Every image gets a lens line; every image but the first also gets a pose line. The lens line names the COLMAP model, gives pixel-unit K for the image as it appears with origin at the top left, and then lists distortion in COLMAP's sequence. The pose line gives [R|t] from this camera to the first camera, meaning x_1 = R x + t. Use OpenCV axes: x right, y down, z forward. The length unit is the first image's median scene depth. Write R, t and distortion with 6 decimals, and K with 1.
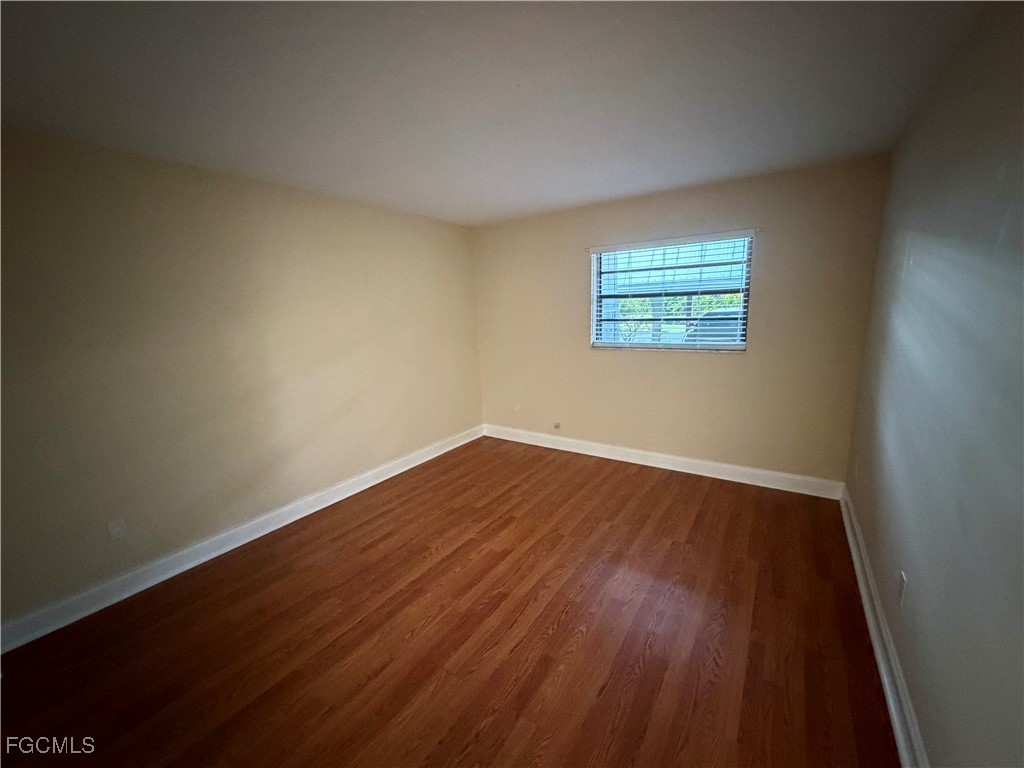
lens RADIAL K [[408.7, 0, 511.2], [0, 408.7, 389.0], [0, 0, 1]] dist [-0.001285, 0.000966]
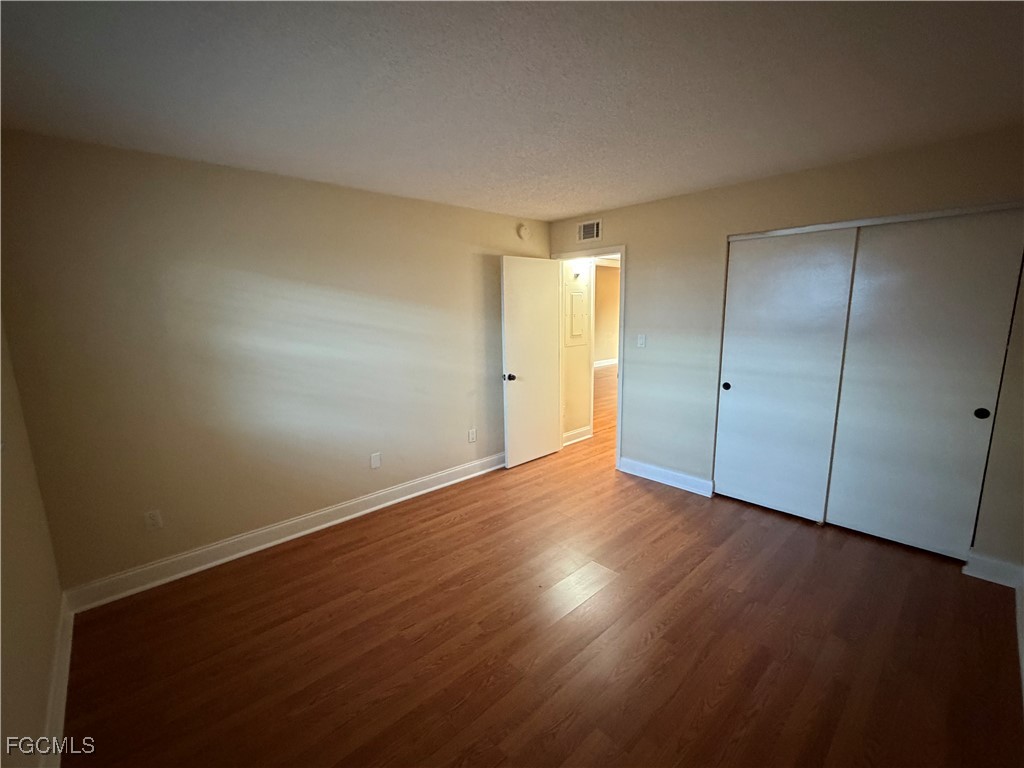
lens RADIAL K [[441.3, 0, 510.8], [0, 441.3, 384.2], [0, 0, 1]] dist [0.002018, 0.000468]
pose [[-0.971520, 0.009221, 0.236777, -0.105423], [0.094544, 0.931343, 0.351656, -0.301255], [-0.217278, 0.364027, -0.905690, 1.431420]]
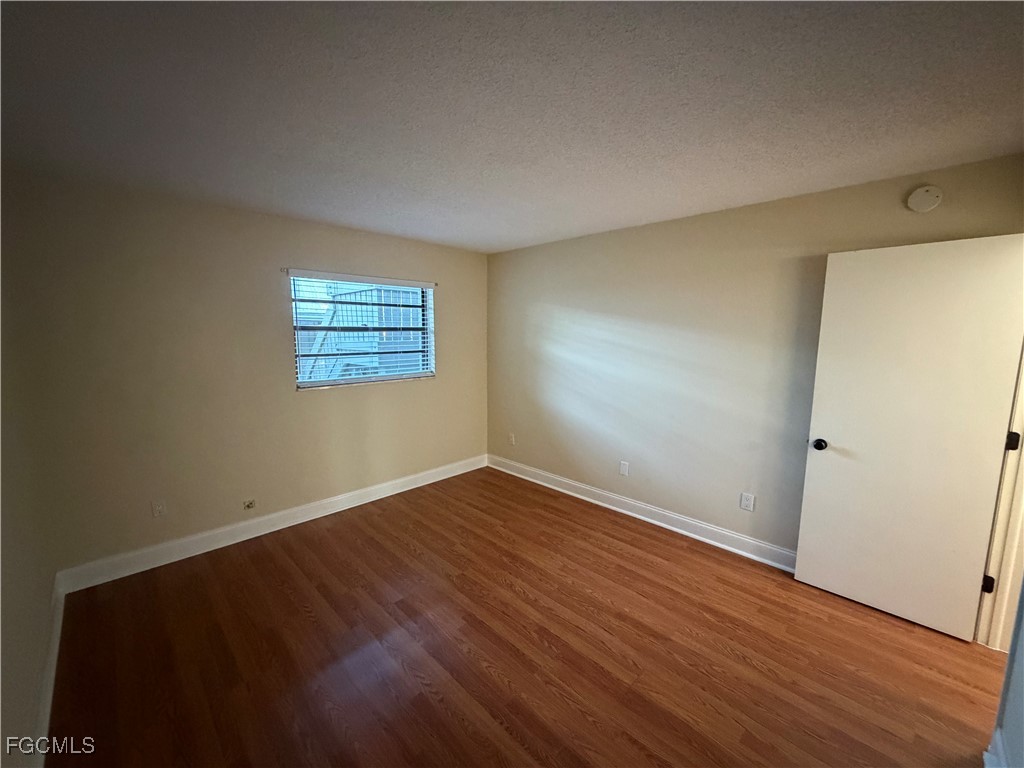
lens RADIAL K [[408.7, 0, 507.1], [0, 408.7, 383.5], [0, 0, 1]] dist [-0.001285, 0.000966]
pose [[0.201538, -0.092374, 0.975115, -0.688557], [0.184081, 0.981375, 0.054921, -0.108549], [-0.962027, 0.168432, 0.214788, 0.558722]]
